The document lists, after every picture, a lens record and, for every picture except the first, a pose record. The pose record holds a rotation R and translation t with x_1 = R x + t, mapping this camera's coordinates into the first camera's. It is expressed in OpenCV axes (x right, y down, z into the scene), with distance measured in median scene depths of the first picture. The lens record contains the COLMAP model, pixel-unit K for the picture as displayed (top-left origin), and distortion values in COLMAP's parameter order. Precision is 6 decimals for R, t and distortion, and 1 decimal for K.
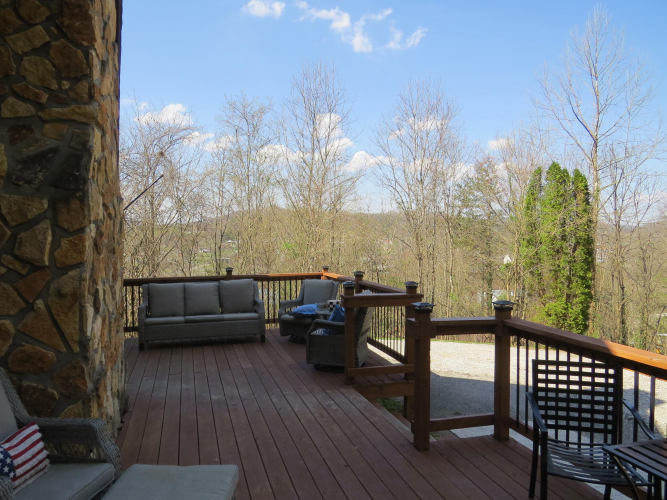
lens RADIAL K [[477.0, 0, 333.6], [0, 477.0, 248.8], [0, 0, 1]] dist [-0.024760, 0.003489]
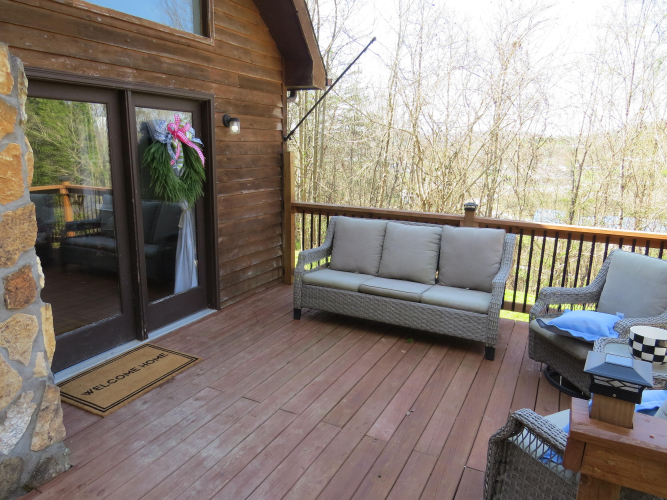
lens RADIAL K [[477.0, 0, 333.5], [0, 477.0, 249.2], [0, 0, 1]] dist [-0.024760, 0.003489]
pose [[0.721641, 0.174210, -0.669989, 0.049972], [-0.048187, 0.978111, 0.202425, -0.013579], [0.690589, -0.113794, 0.714239, 0.514033]]
